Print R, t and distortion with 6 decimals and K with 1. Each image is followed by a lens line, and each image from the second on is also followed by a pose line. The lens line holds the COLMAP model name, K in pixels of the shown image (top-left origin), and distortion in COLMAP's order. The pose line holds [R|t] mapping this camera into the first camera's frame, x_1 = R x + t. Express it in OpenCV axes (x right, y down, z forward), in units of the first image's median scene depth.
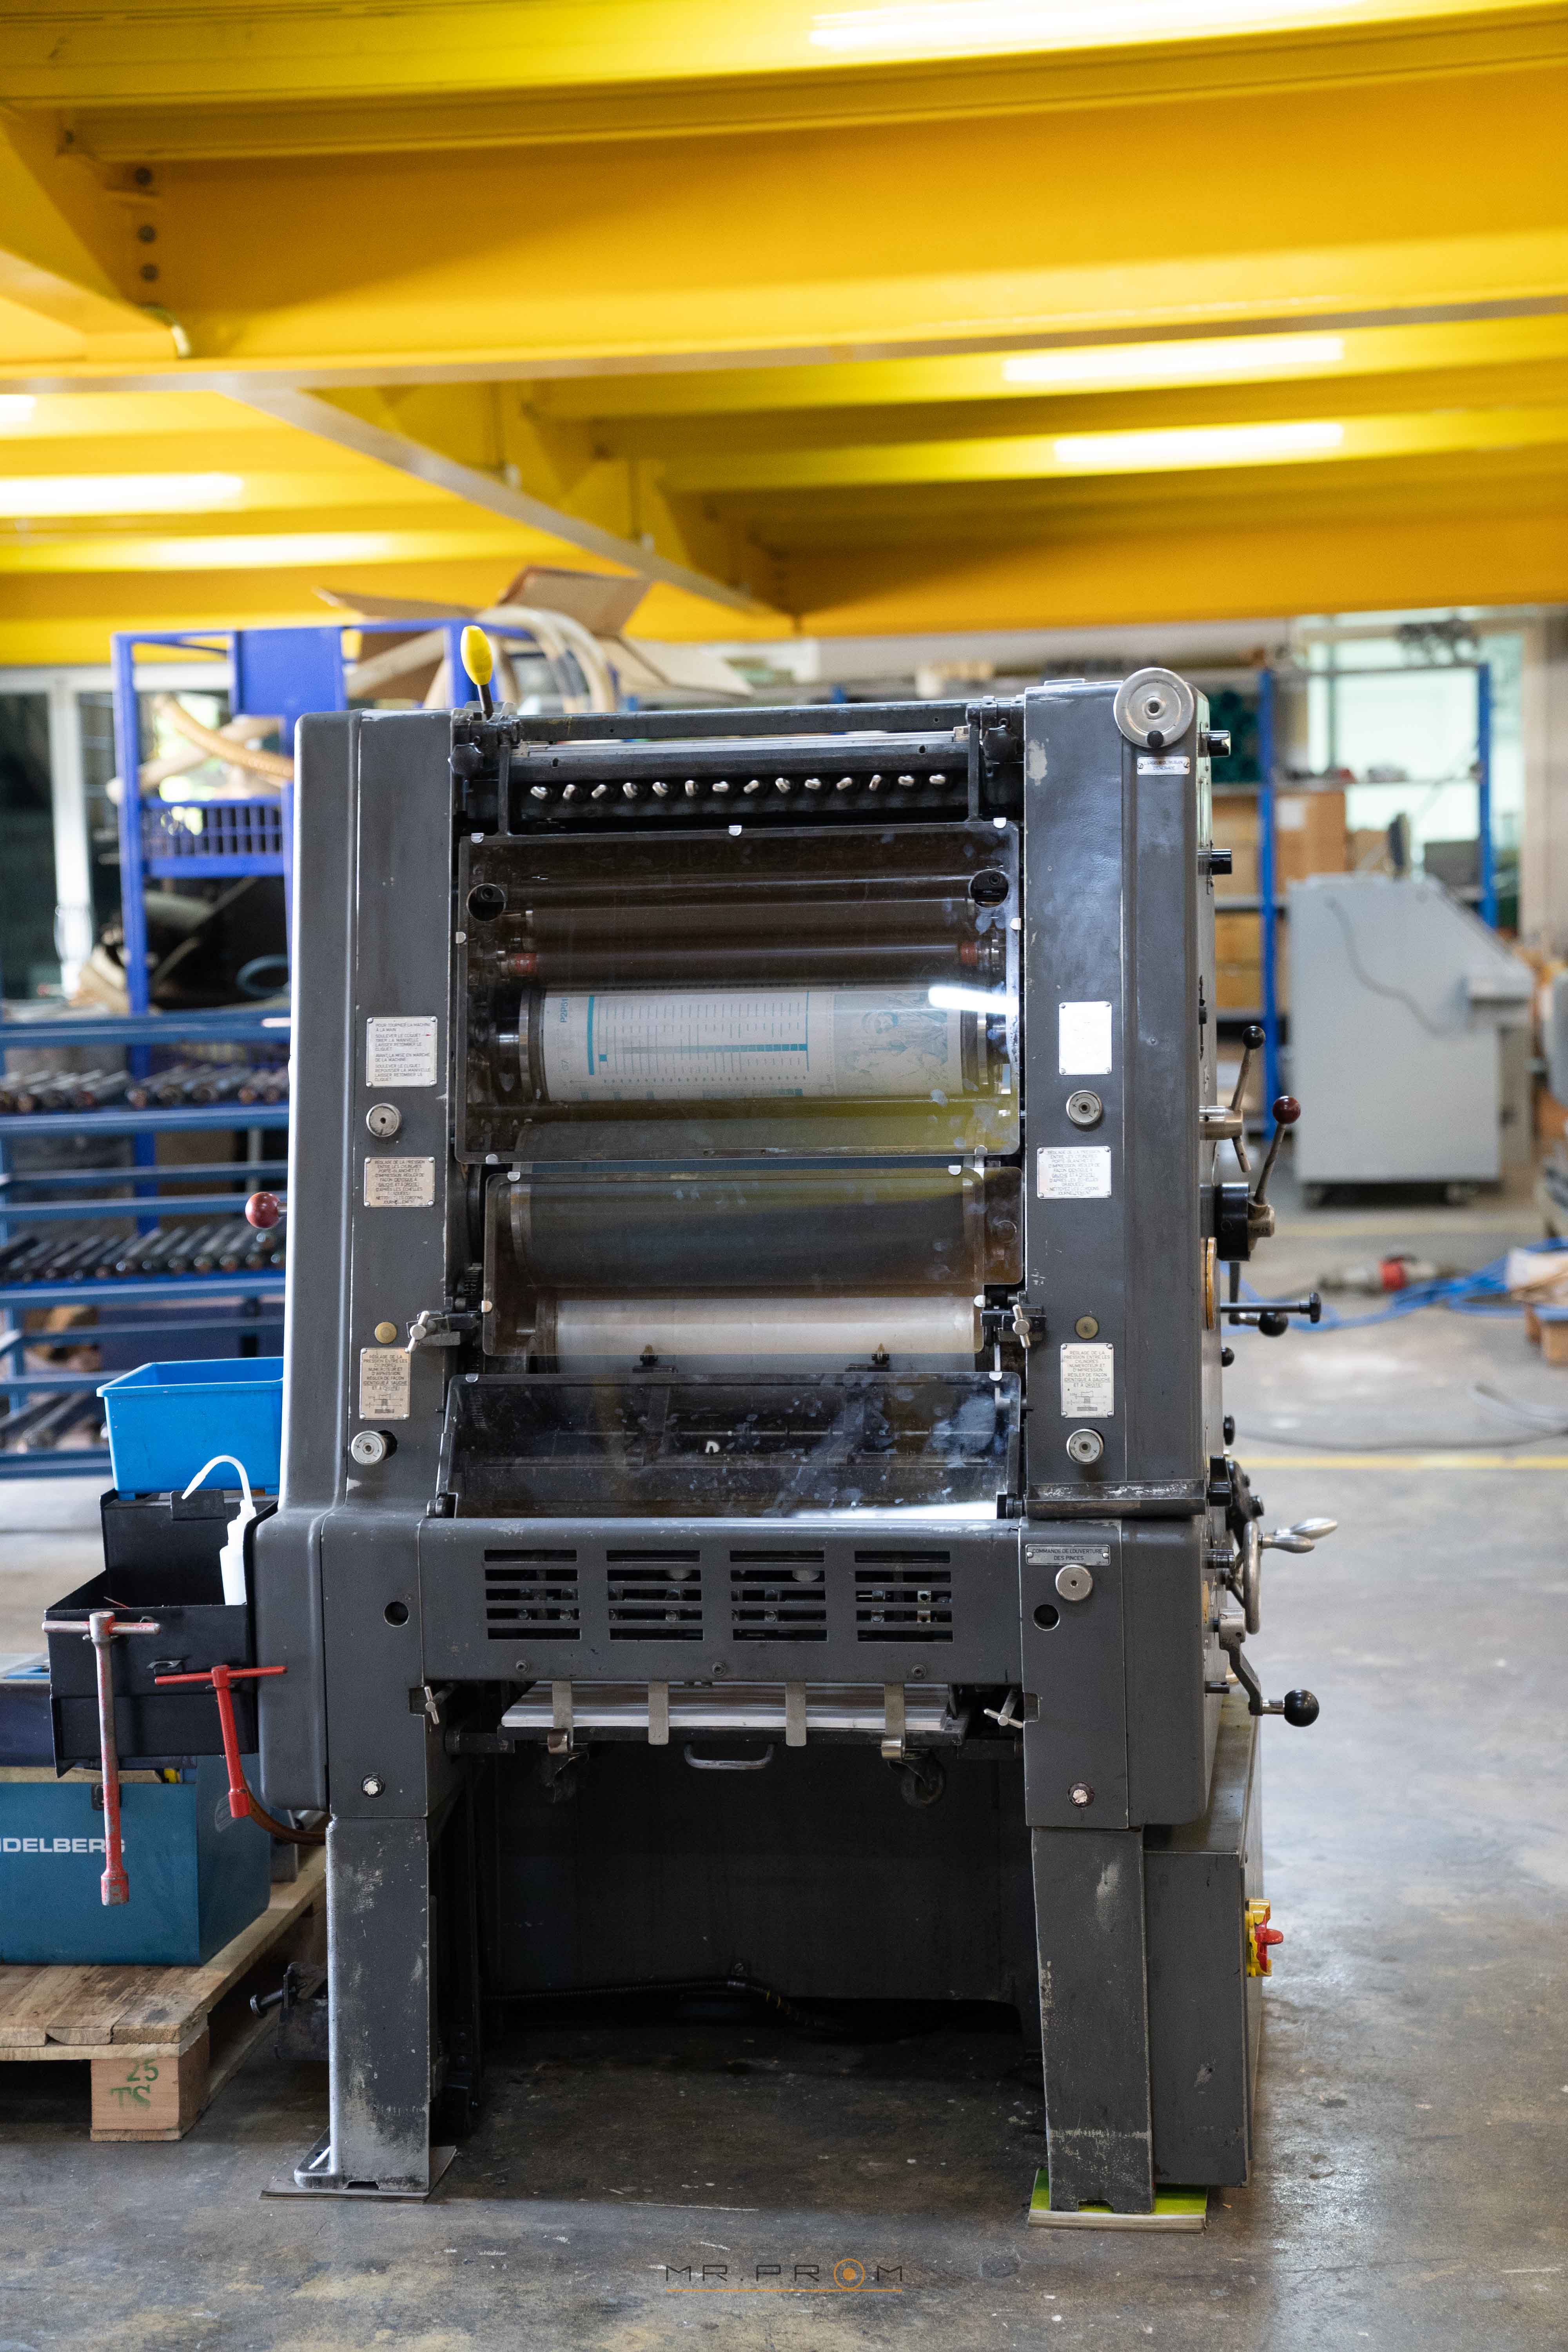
lens RADIAL K [[3679.9, 0, 781.6], [0, 3679.9, 1191.5], [0, 0, 1]] dist [0.281593, 0.000000]
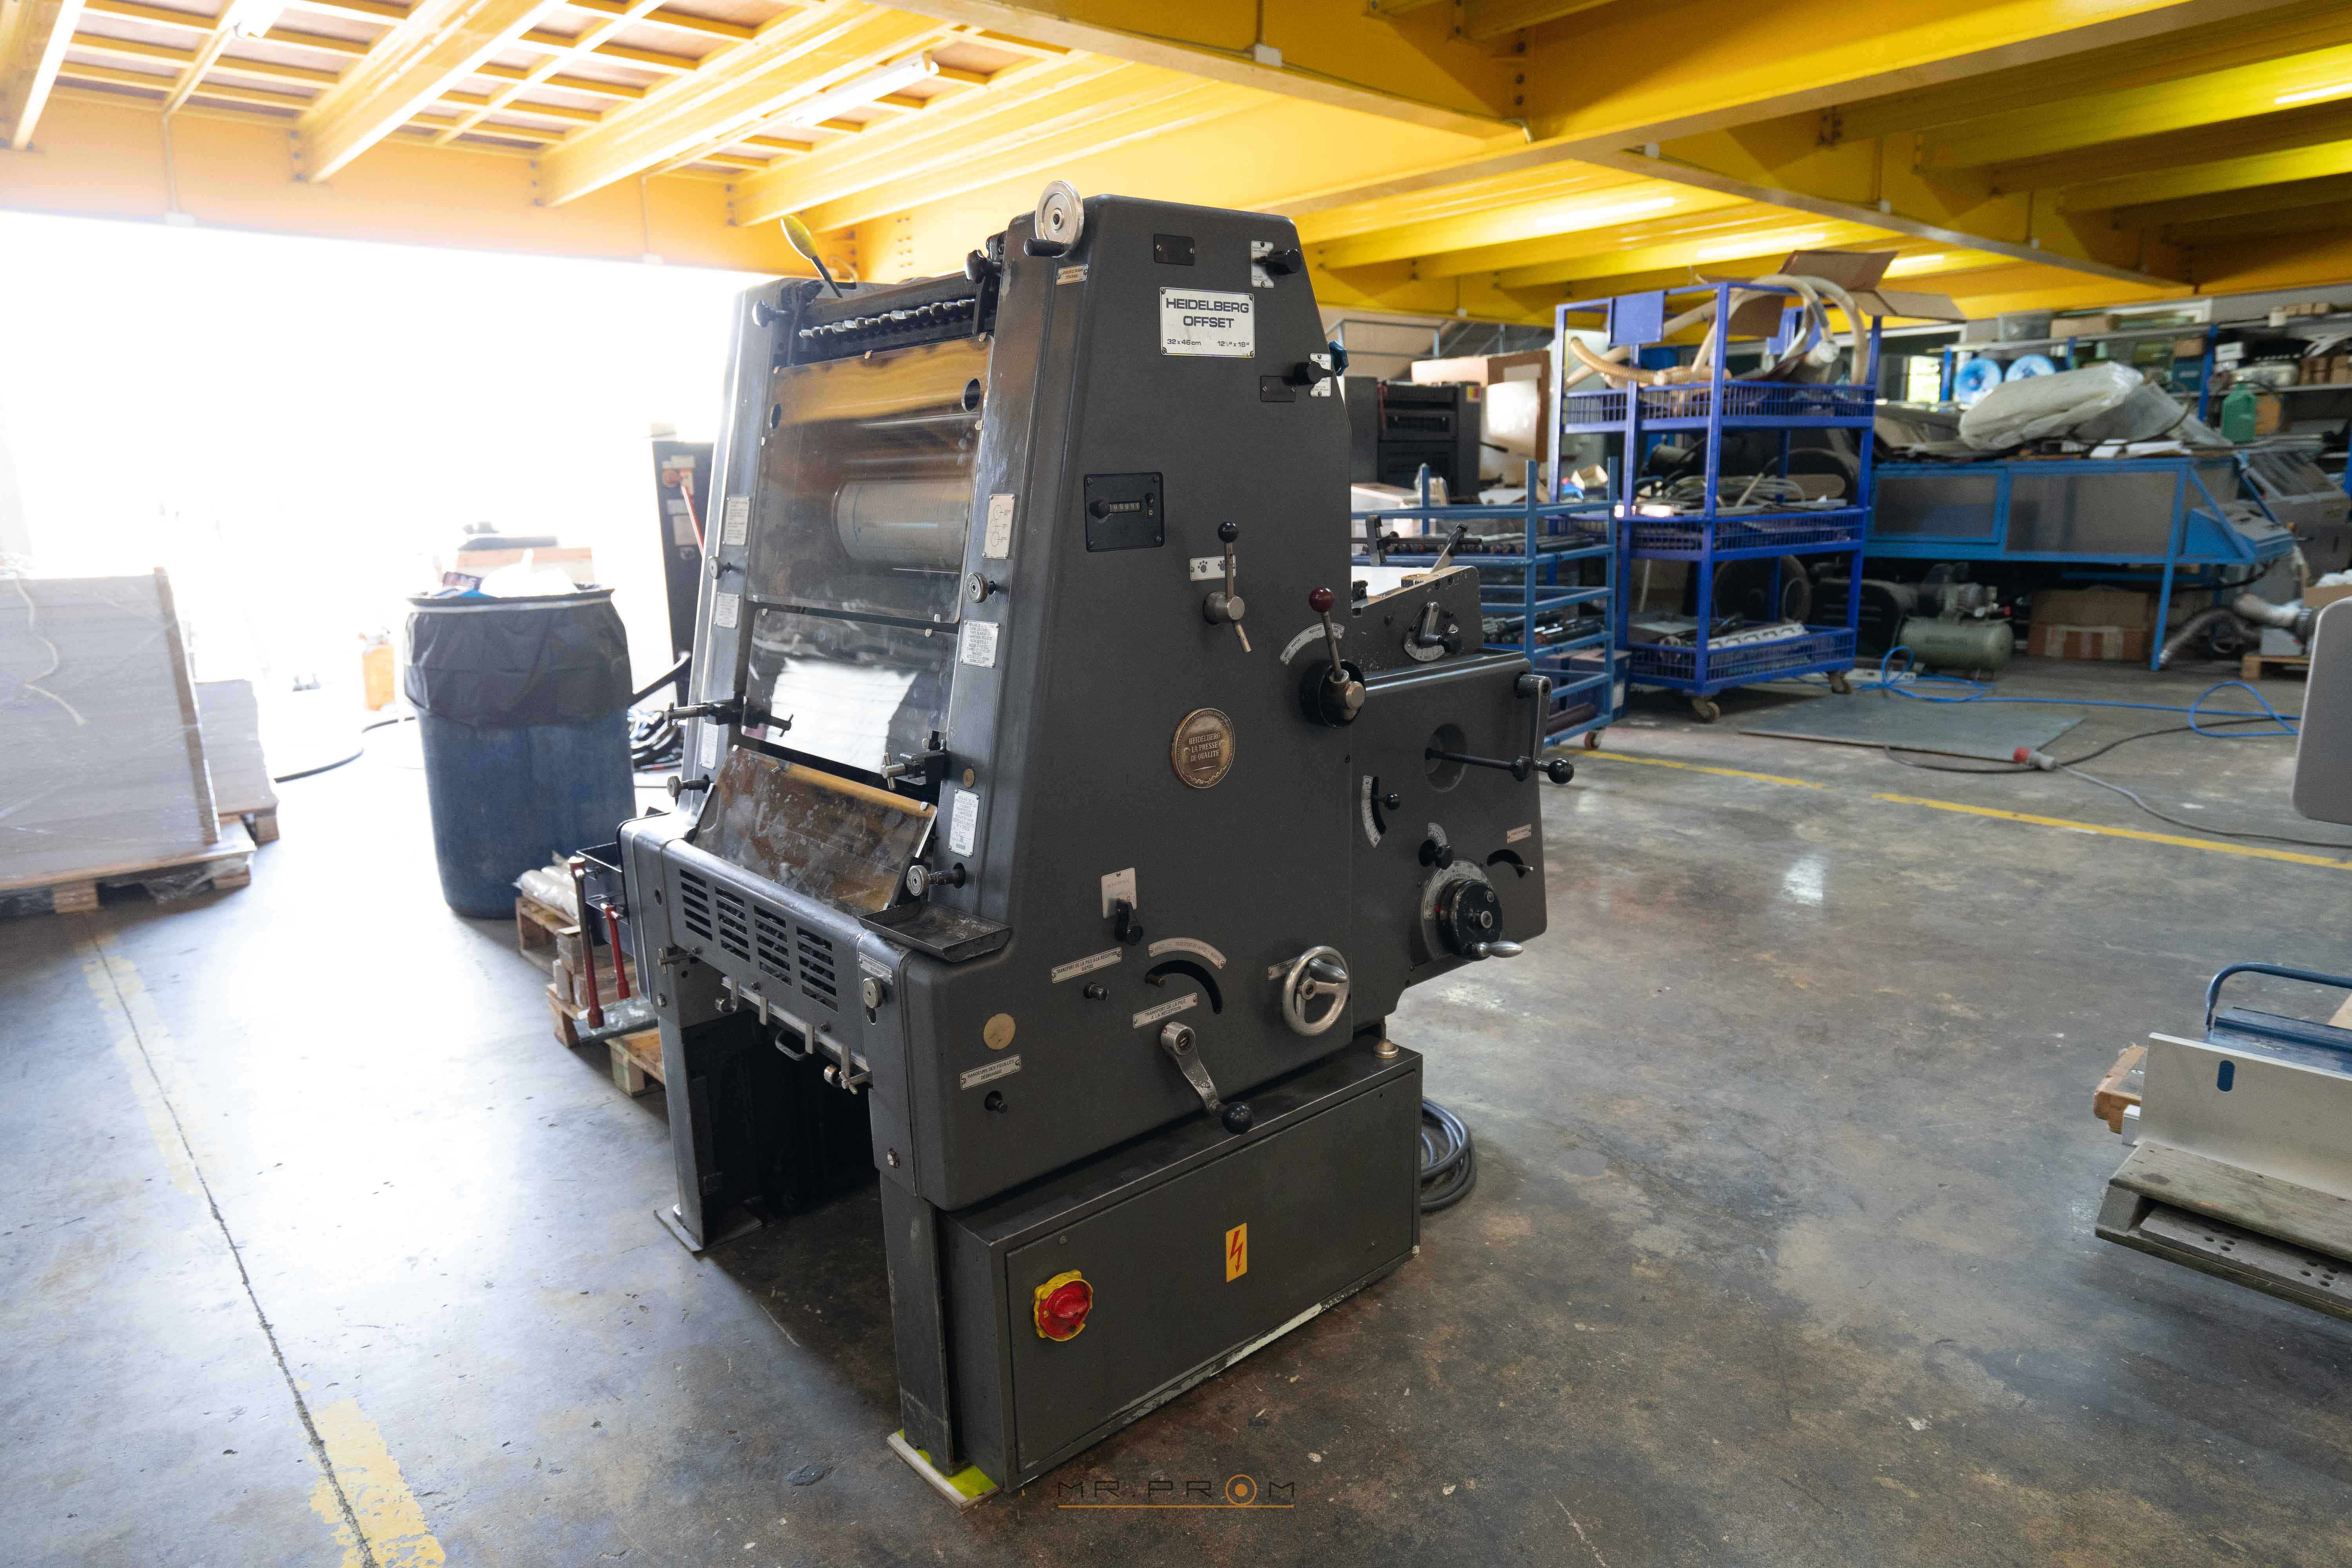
lens RADIAL K [[1422.0, 0, 1161.5], [0, 1422.0, 783.5], [0, 0, 1]] dist [-0.004821, 0.018011]
pose [[0.758745, 0.148398, -0.634258, 0.398646], [-0.054963, 0.984817, 0.164668, -0.037361], [0.649064, -0.090080, 0.755381, 0.674312]]
